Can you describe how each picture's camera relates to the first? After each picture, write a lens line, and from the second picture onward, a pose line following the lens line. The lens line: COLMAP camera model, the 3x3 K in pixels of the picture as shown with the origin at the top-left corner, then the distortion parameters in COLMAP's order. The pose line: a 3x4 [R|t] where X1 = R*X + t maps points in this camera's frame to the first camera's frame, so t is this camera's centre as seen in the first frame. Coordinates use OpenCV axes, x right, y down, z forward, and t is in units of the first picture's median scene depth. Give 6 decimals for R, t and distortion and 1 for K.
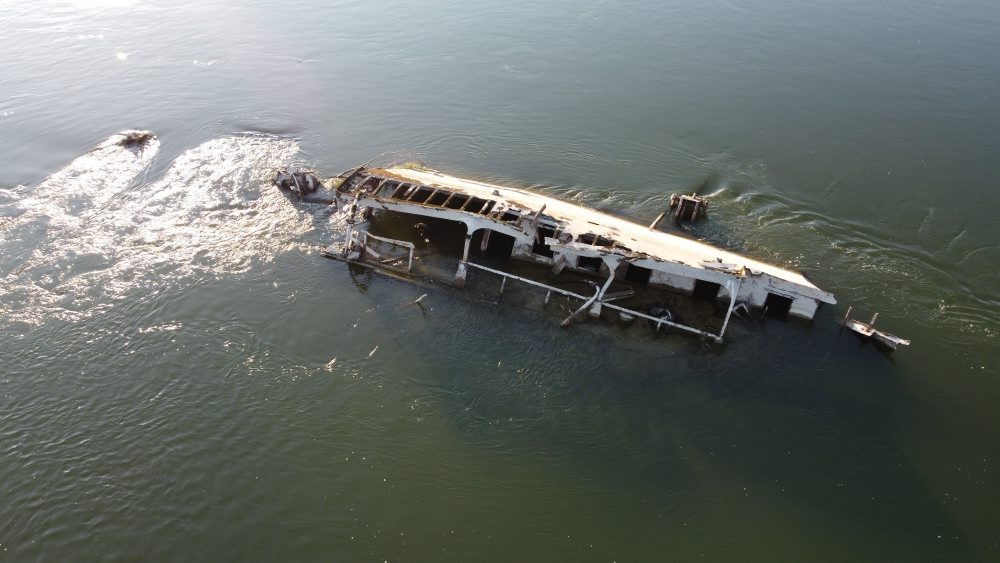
lens RADIAL K [[762.4, 0, 497.5], [0, 762.4, 280.8], [0, 0, 1]] dist [-0.002161, -0.010480]
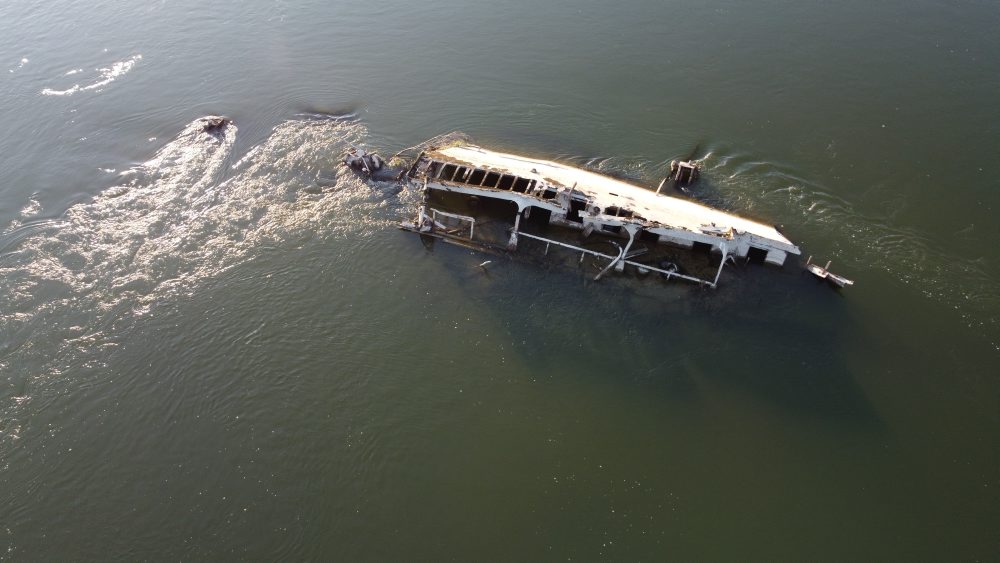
lens RADIAL K [[762.4, 0, 497.4], [0, 762.4, 282.9], [0, 0, 1]] dist [-0.002161, -0.010480]
pose [[0.997890, -0.051624, 0.039377, -0.128189], [0.044646, 0.985921, 0.161144, -0.147203], [-0.047142, -0.159046, 0.986145, -0.273543]]
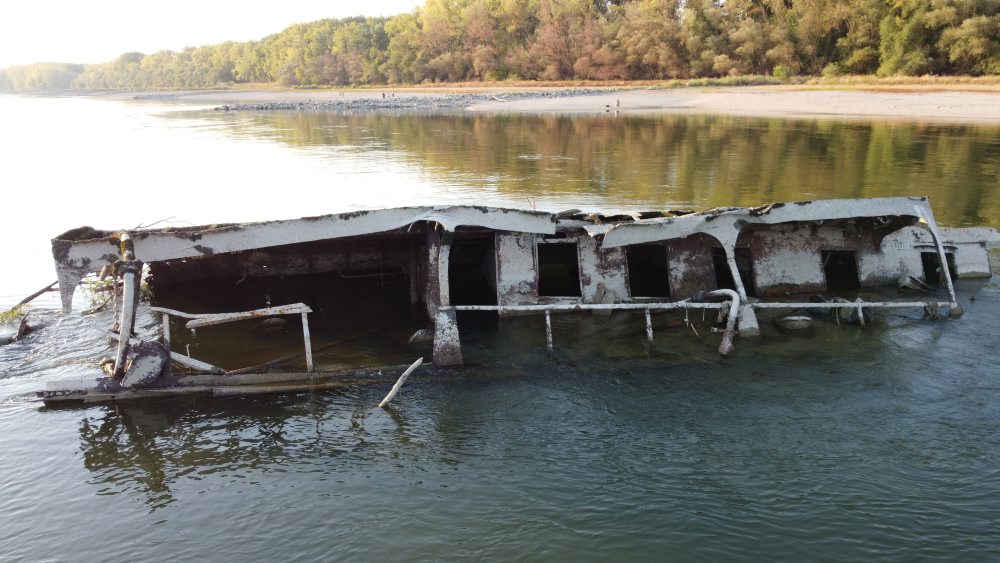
lens RADIAL K [[762.4, 0, 496.6], [0, 762.4, 286.7], [0, 0, 1]] dist [-0.002161, -0.010480]
pose [[0.837096, -0.133420, 0.530536, -0.241527], [0.370533, 0.851751, -0.370440, 0.131814], [-0.402461, 0.506675, 0.762434, 0.657490]]
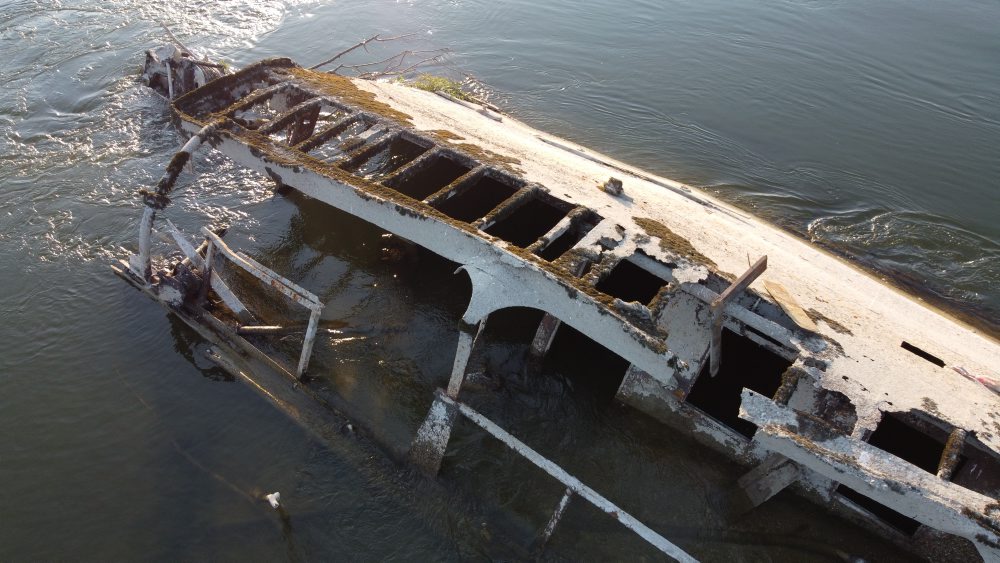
lens RADIAL K [[762.4, 0, 497.9], [0, 762.4, 284.5], [0, 0, 1]] dist [-0.002161, -0.010480]
pose [[0.960248, 0.197023, -0.197751, 0.024993], [-0.187125, 0.979998, 0.067743, -0.092705], [0.207142, -0.028046, 0.977909, 0.708701]]
